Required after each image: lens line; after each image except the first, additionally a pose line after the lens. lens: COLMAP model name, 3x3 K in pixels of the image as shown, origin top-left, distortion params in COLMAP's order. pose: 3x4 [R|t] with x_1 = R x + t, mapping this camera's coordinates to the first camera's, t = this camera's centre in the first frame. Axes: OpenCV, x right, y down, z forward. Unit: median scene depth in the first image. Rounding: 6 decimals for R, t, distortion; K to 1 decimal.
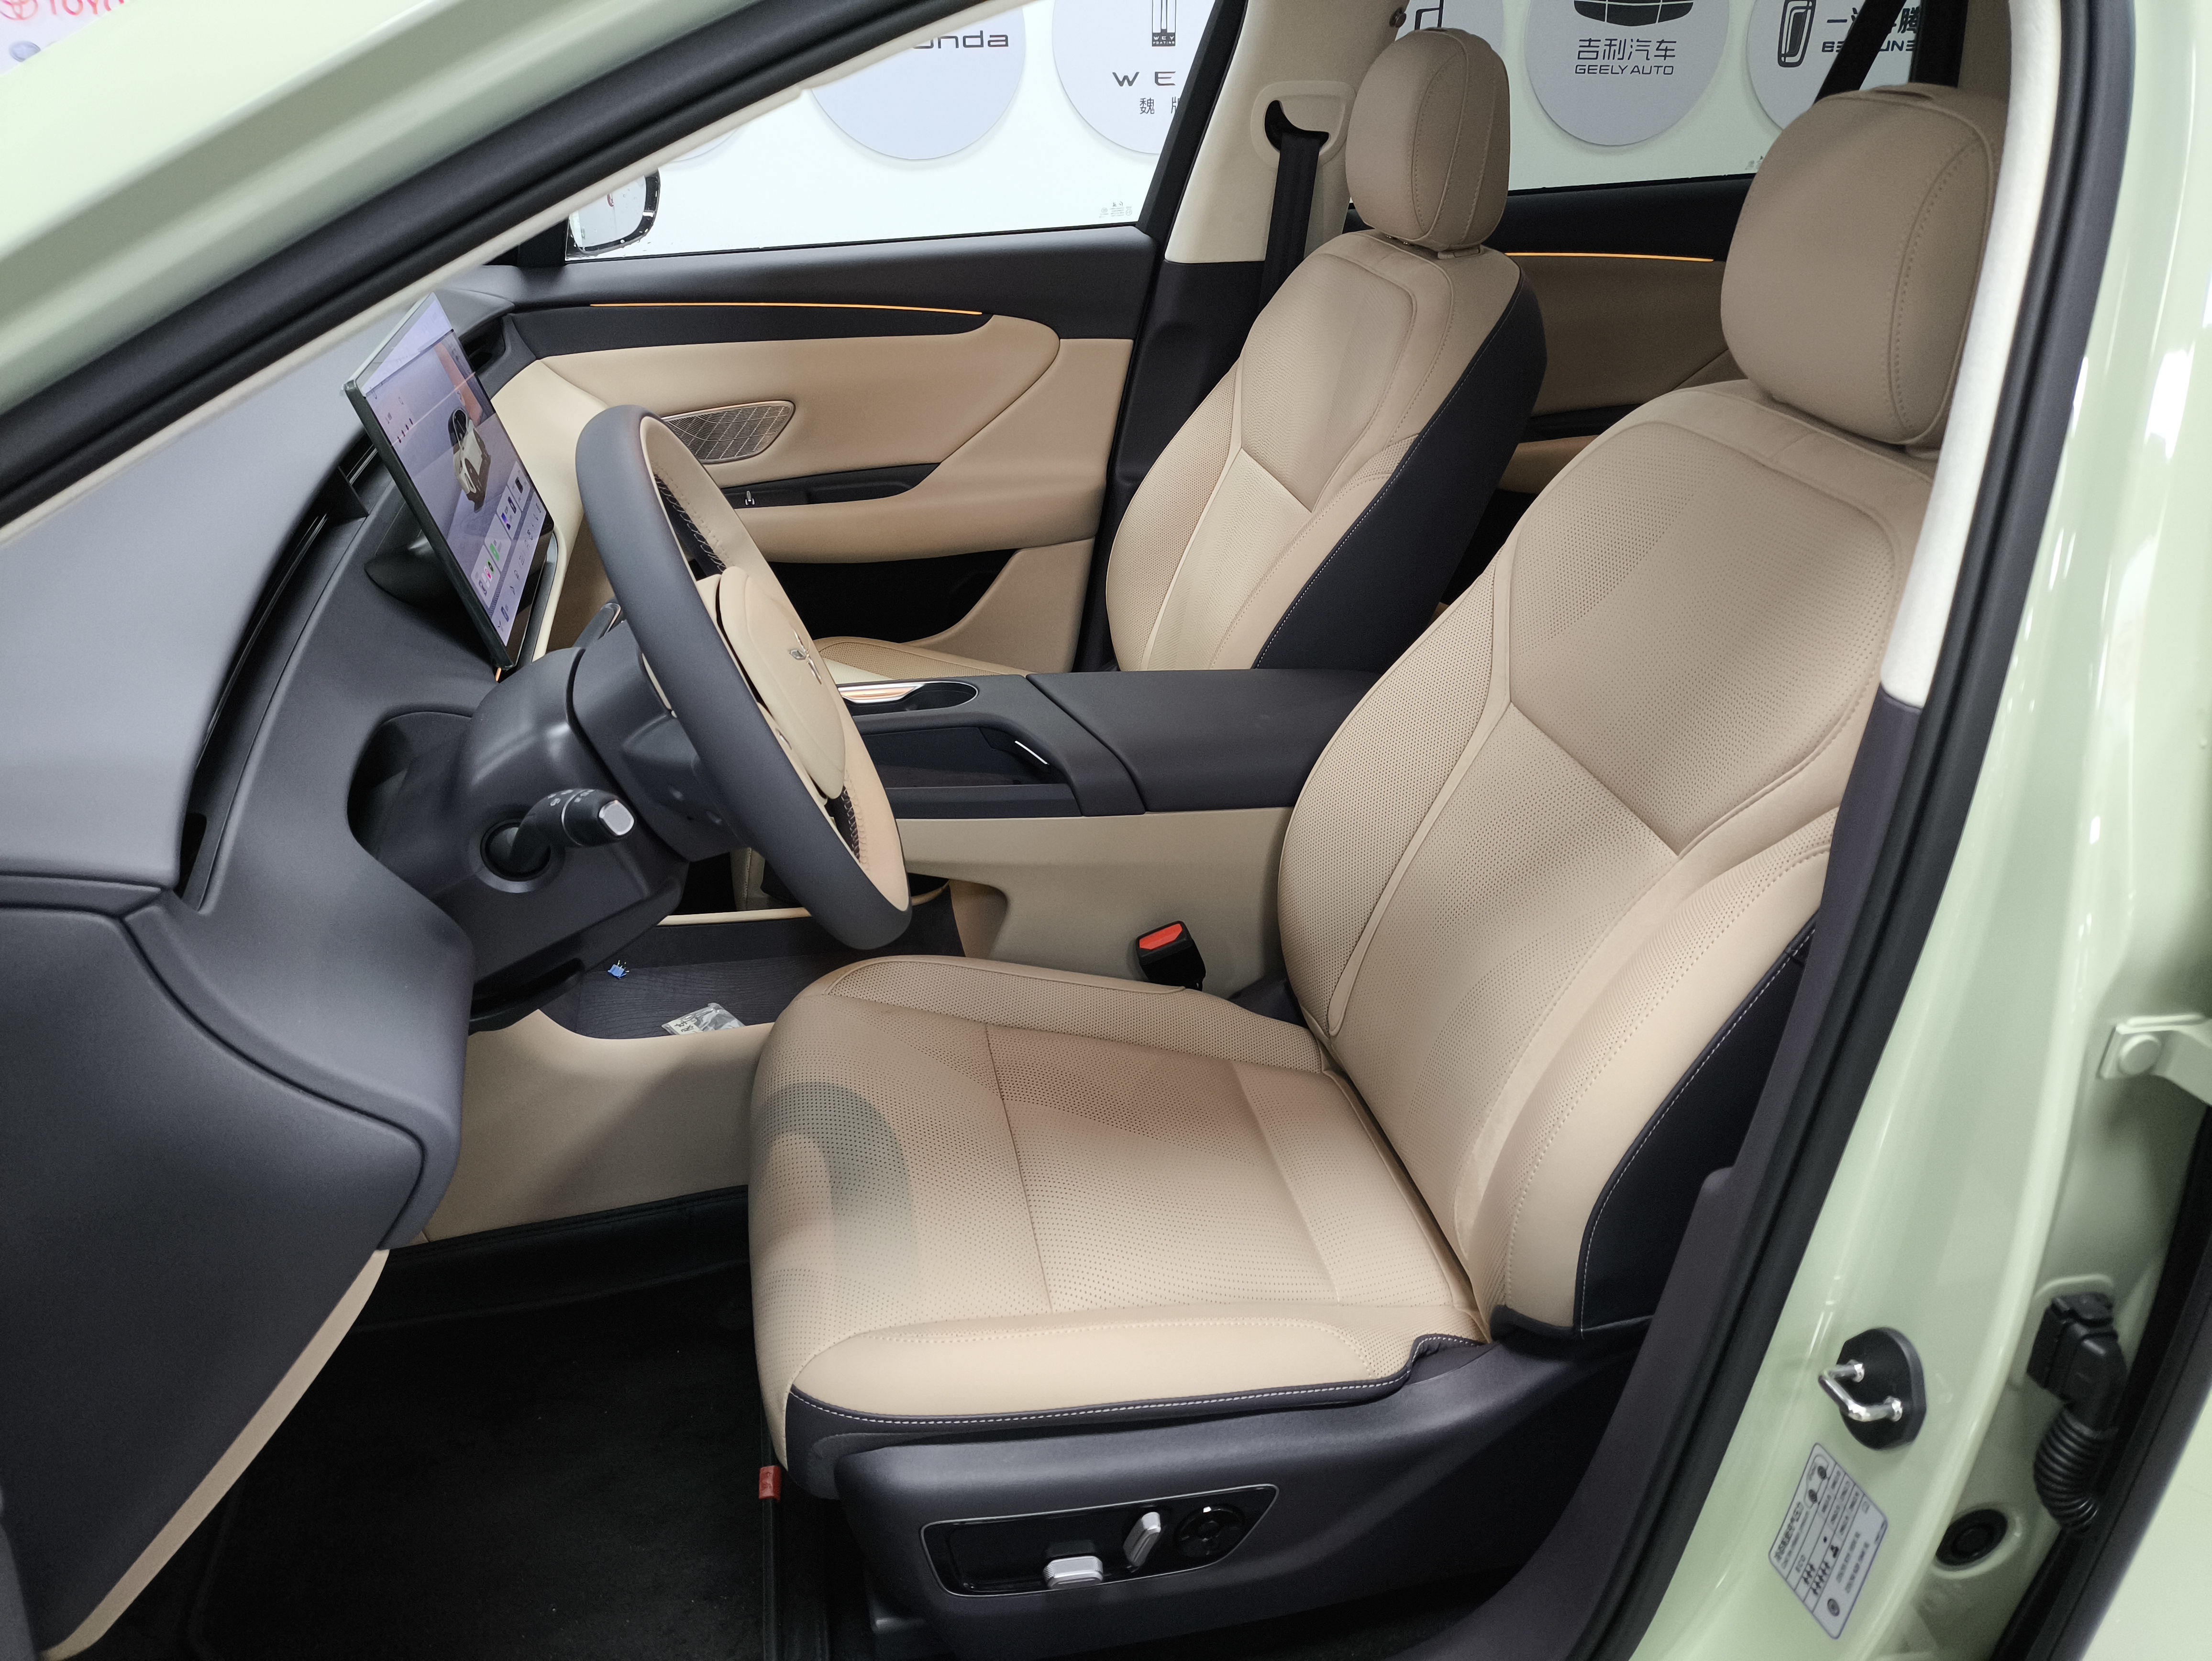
lens RADIAL K [[1601.9, 0, 1116.1], [0, 1601.9, 817.5], [0, 0, 1]] dist [0.055519, -0.073925]
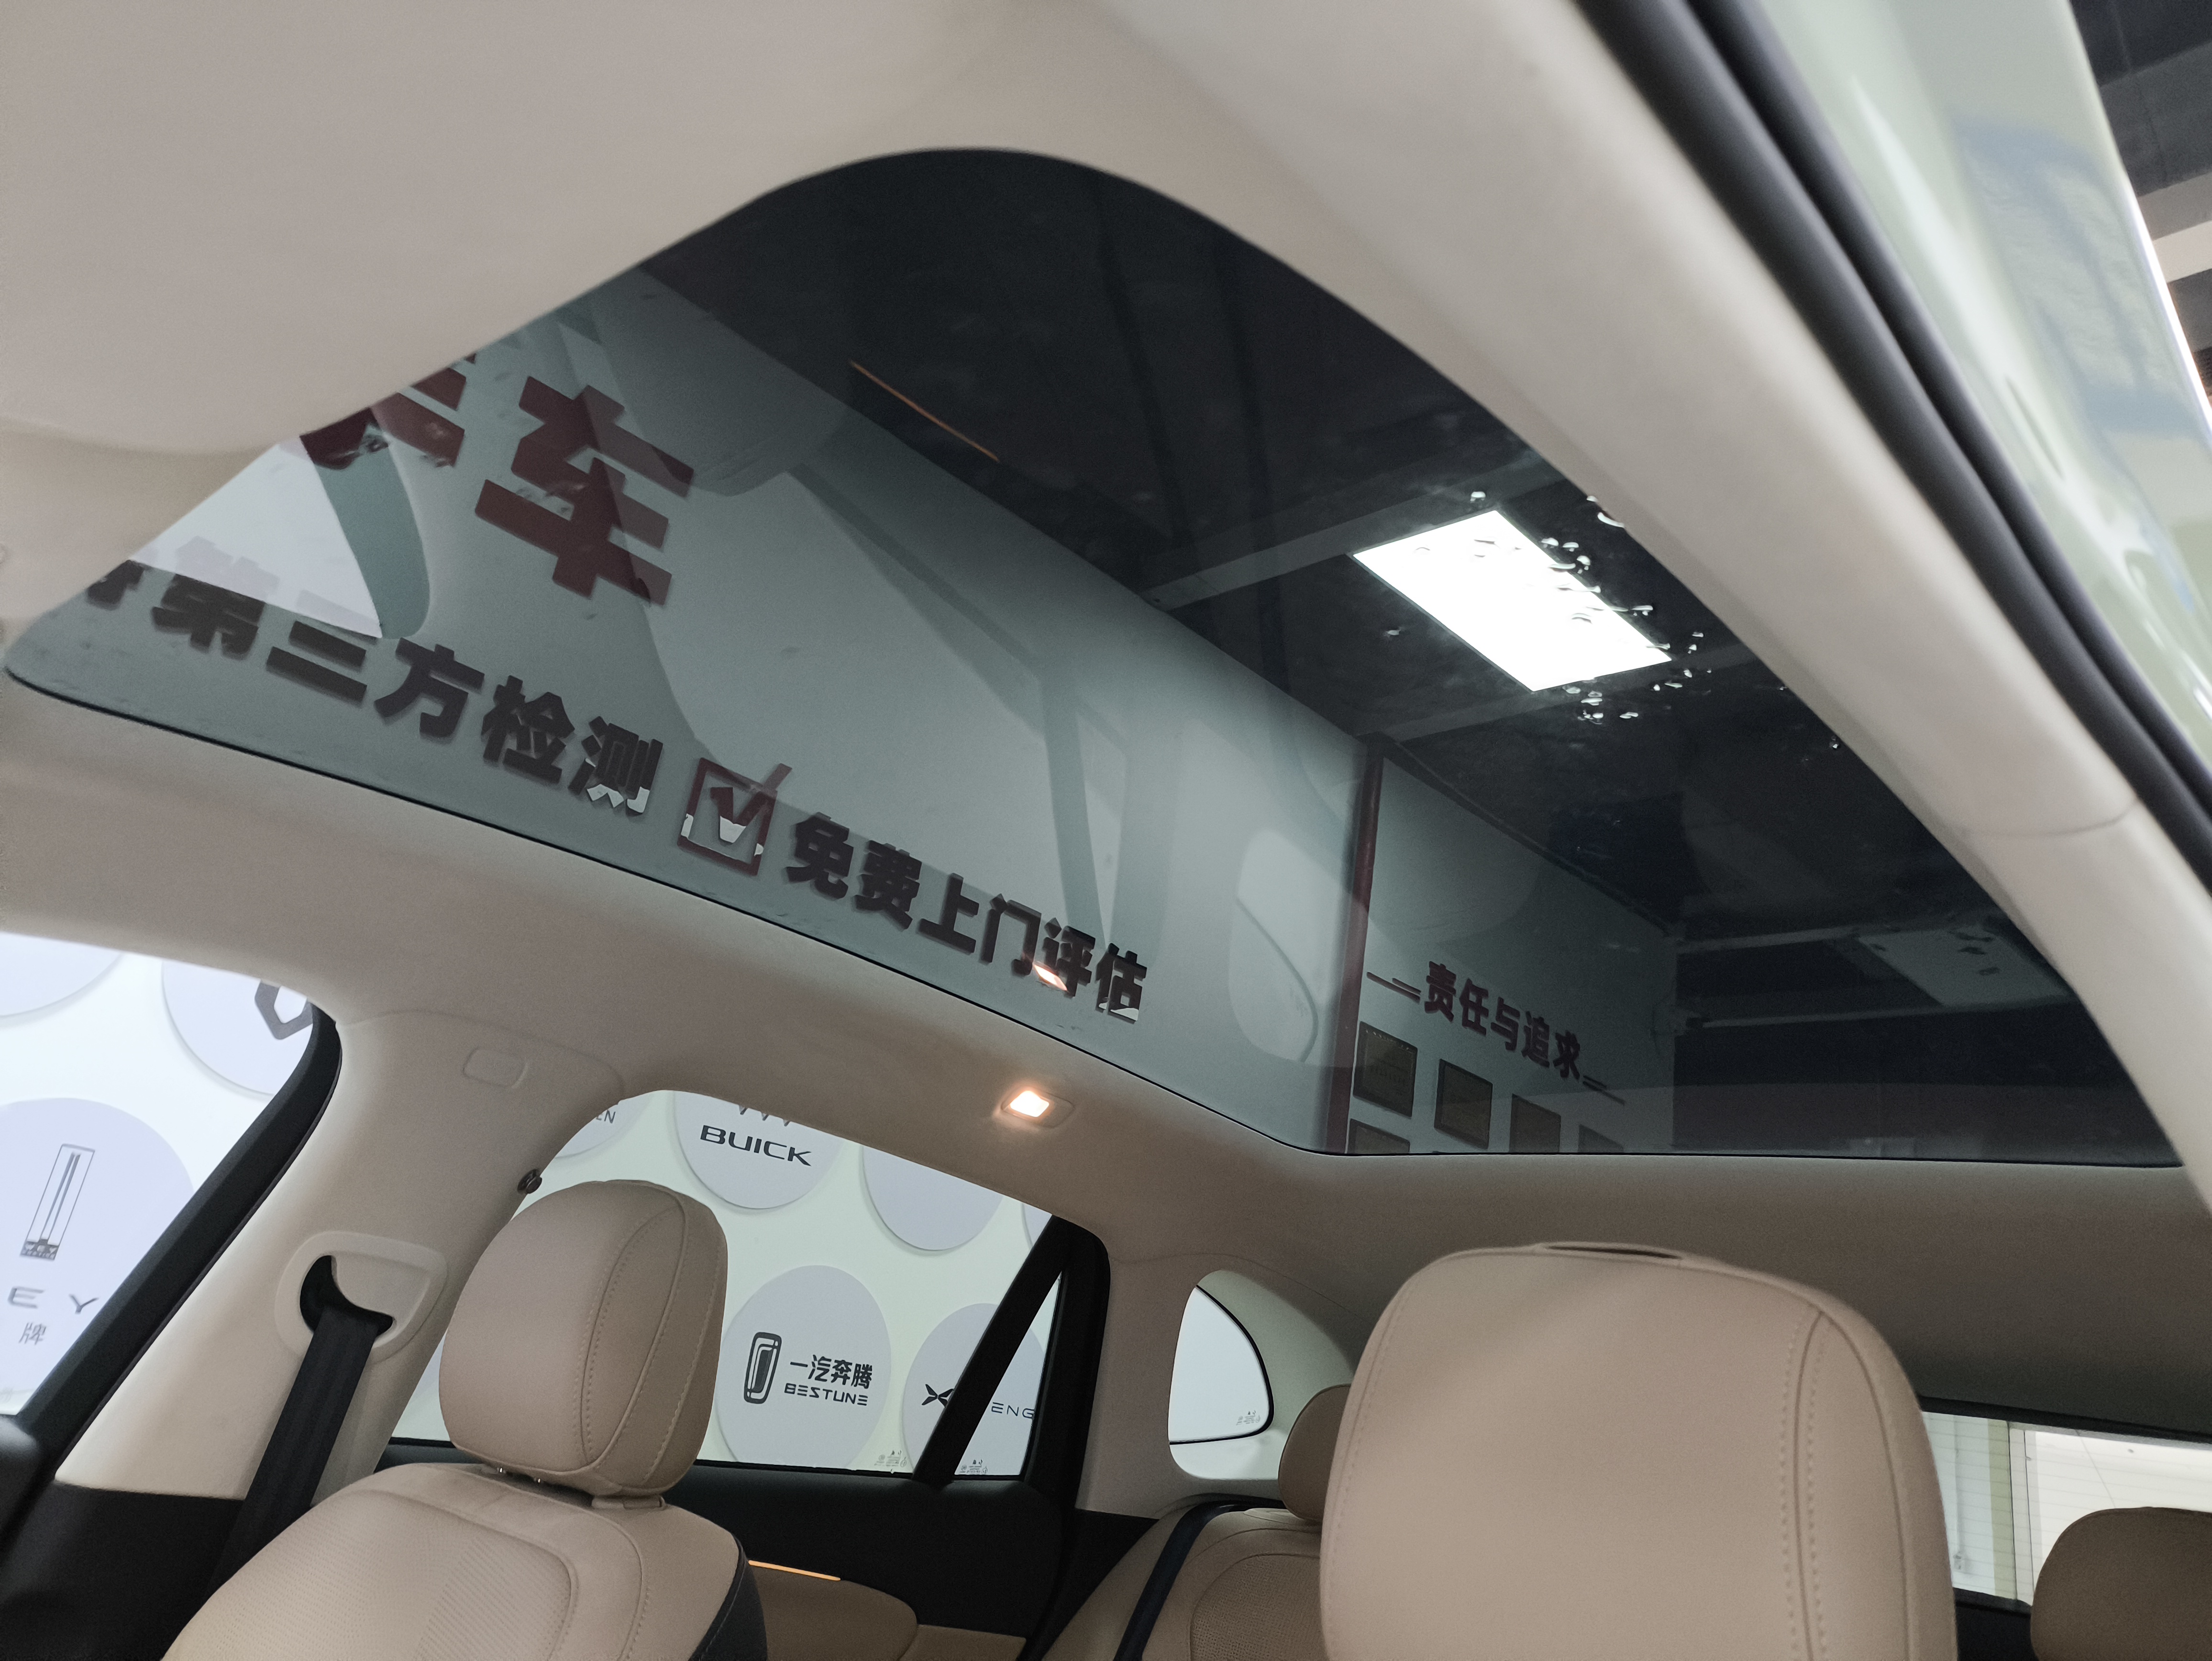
lens RADIAL K [[1601.9, 0, 1091.4], [0, 1601.9, 831.3], [0, 0, 1]] dist [0.055519, -0.073925]
pose [[0.805444, 0.319173, 0.499388, -0.043748], [0.129217, 0.727764, -0.673544, -0.096520], [-0.578414, 0.607032, 0.544931, 0.412683]]
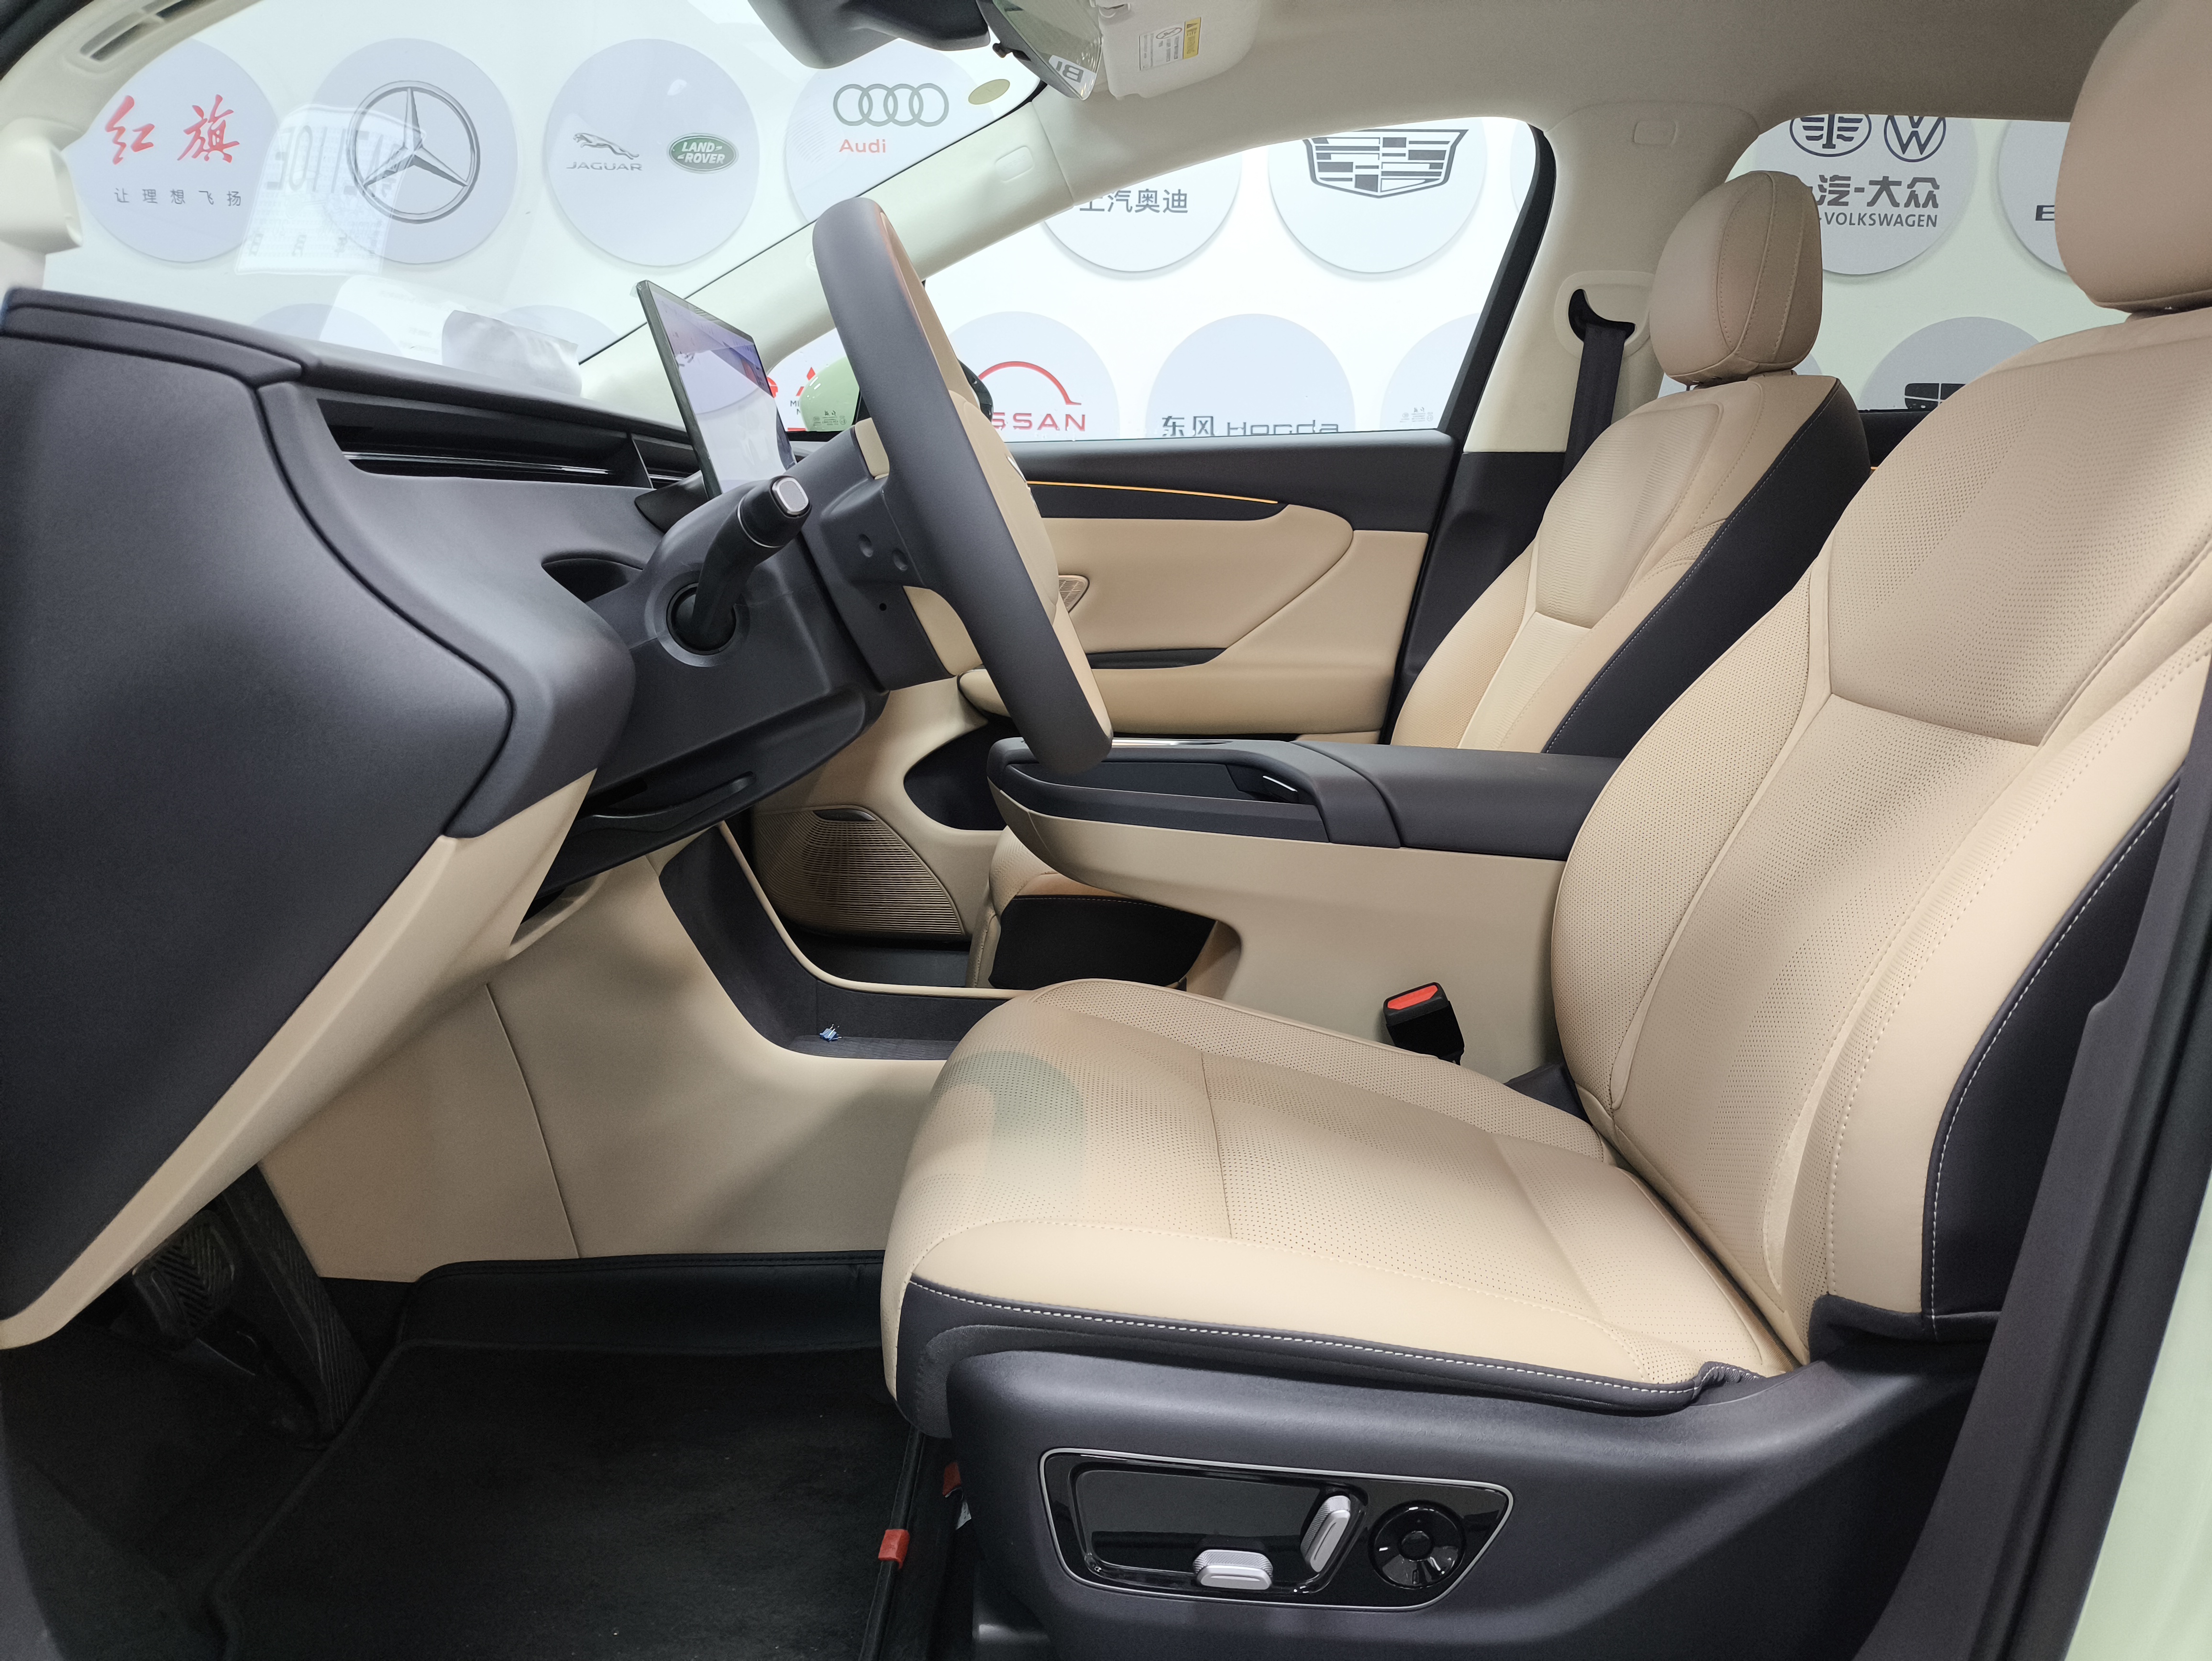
lens RADIAL K [[1601.9, 0, 1143.7], [0, 1601.9, 842.9], [0, 0, 1]] dist [0.055519, -0.073925]
pose [[0.982156, 0.046132, -0.182322, 0.036209], [-0.095400, 0.957670, -0.271599, 0.226988], [0.162075, 0.284147, 0.944983, 0.112576]]
